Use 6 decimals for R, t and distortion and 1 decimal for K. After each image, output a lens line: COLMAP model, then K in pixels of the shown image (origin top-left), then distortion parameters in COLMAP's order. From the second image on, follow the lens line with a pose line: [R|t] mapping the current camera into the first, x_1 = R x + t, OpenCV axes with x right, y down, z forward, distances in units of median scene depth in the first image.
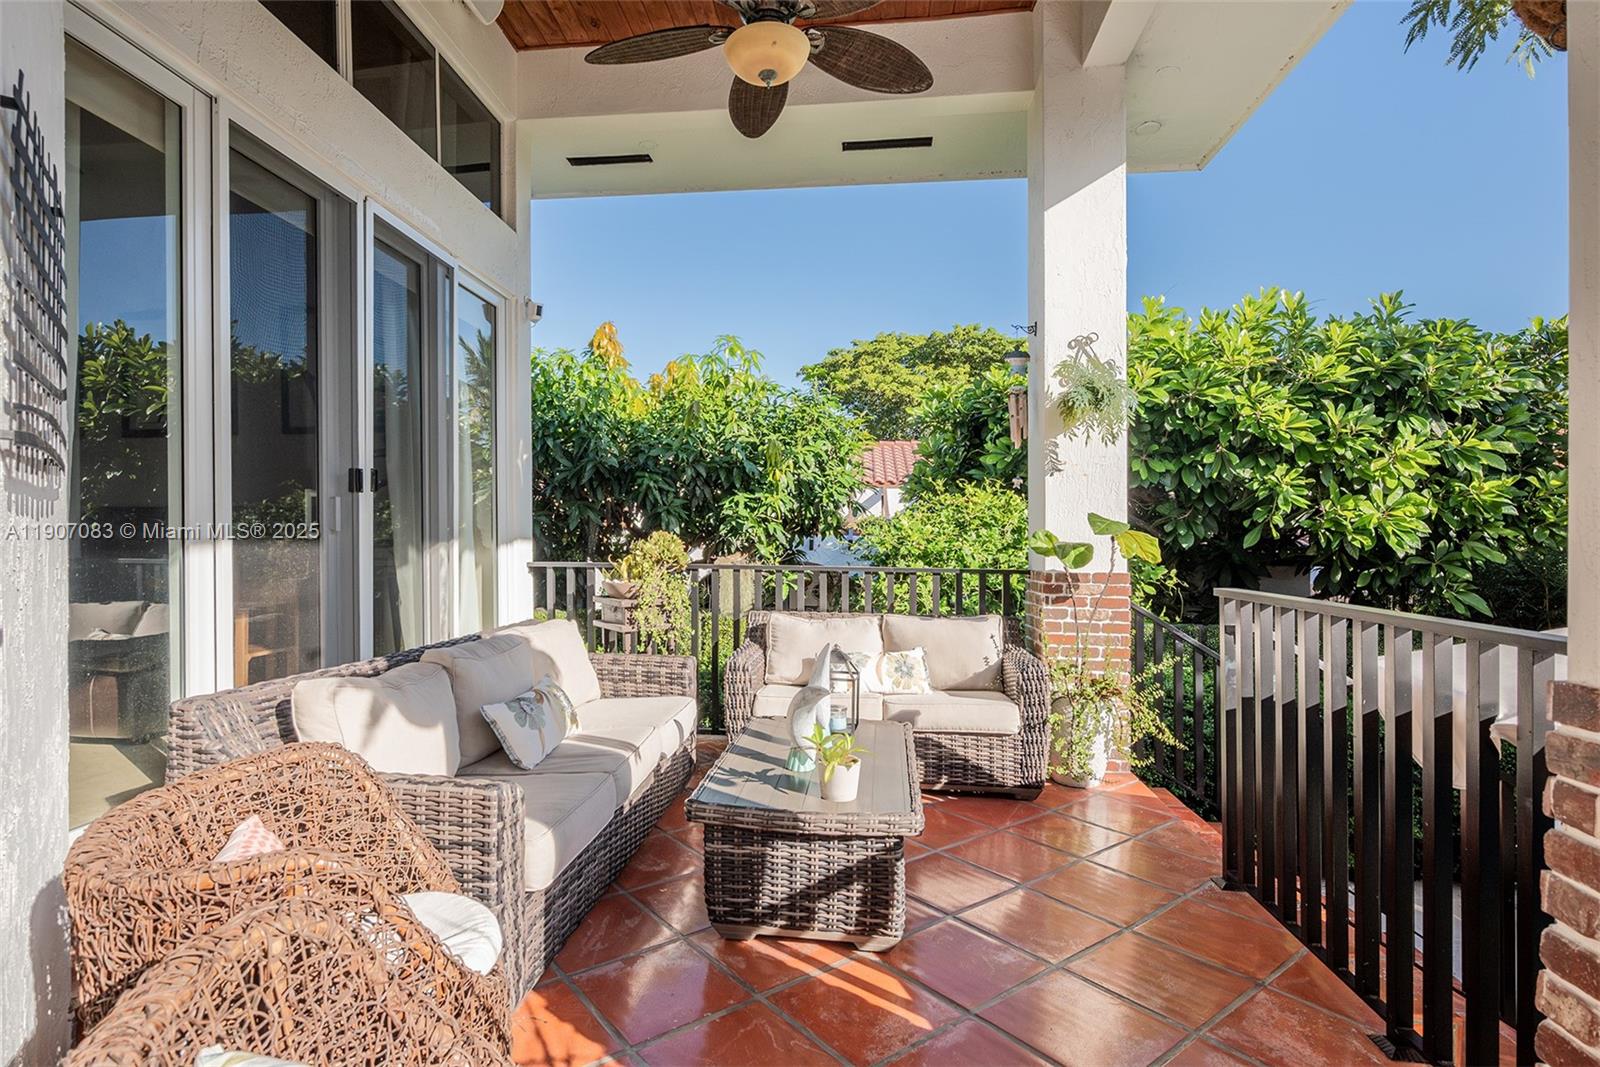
lens RADIAL K [[825.3, 0, 801.5], [0, 825.3, 540.5], [0, 0, 1]] dist [0.000760, 0.000078]
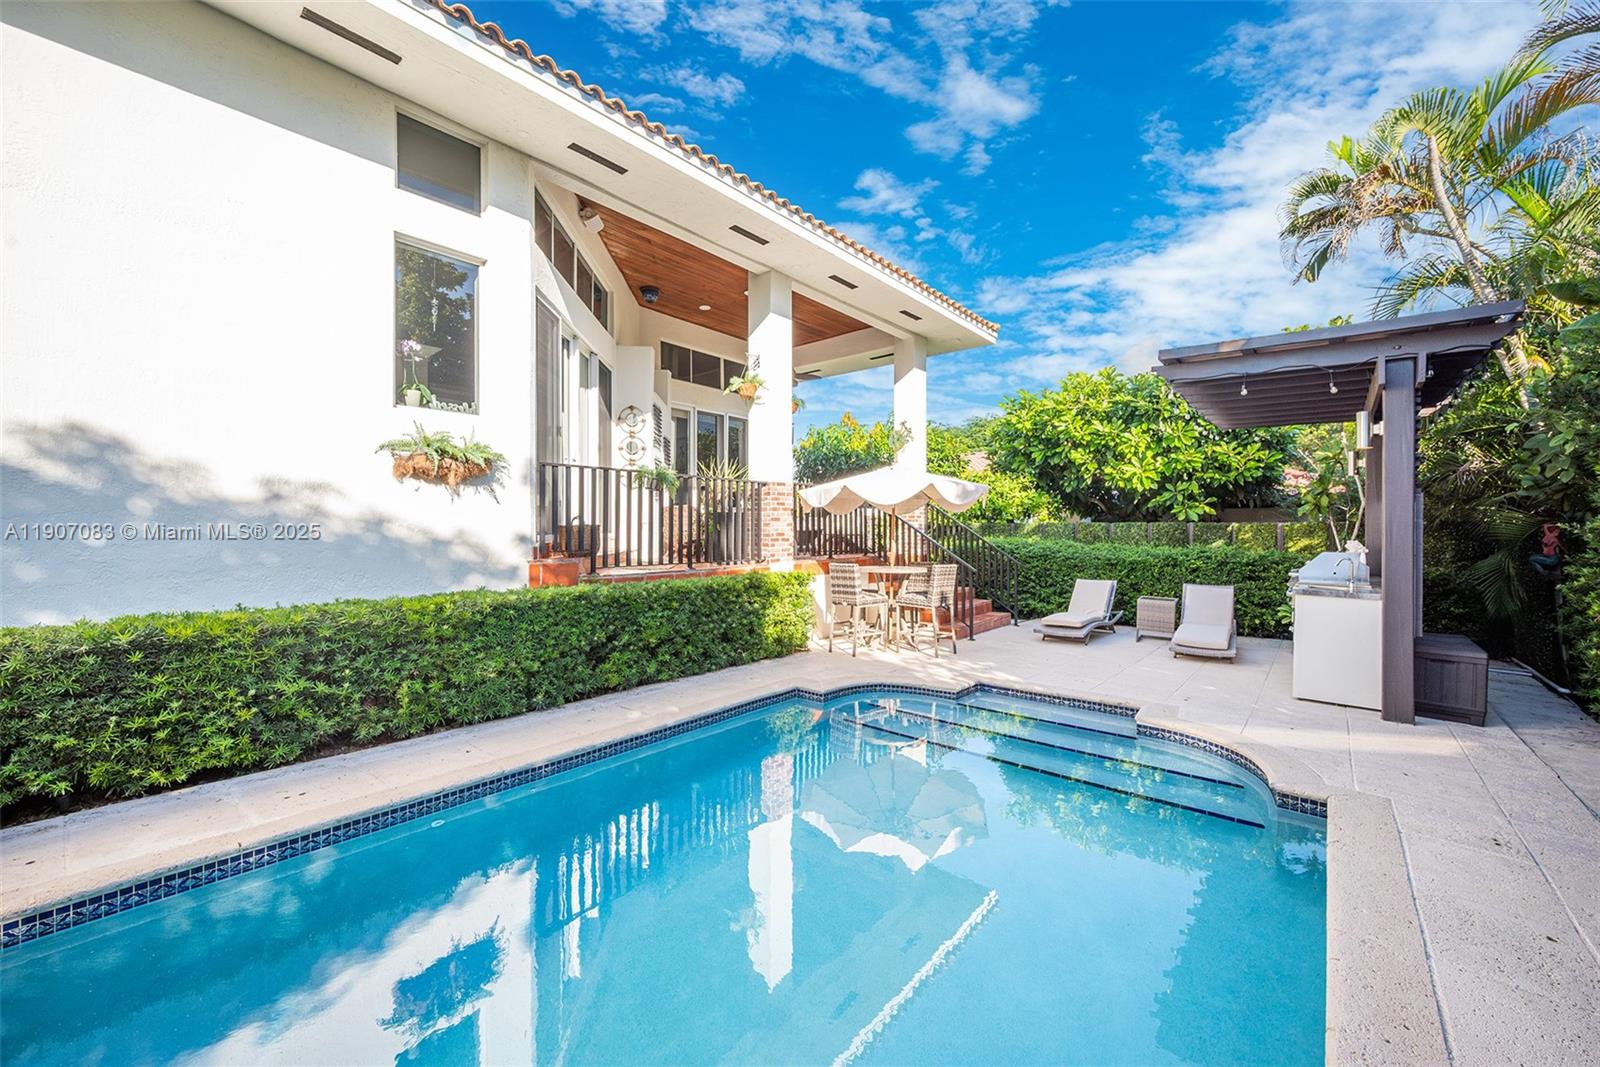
lens RADIAL K [[634.6, 0, 777.8], [0, 634.6, 526.7], [0, 0, 1]] dist [-0.003549, 0.001272]
pose [[0.809302, -0.006032, -0.587361, 0.917044], [0.002538, 0.999974, -0.006773, 0.121318], [0.587387, 0.003991, 0.809297, -0.864692]]
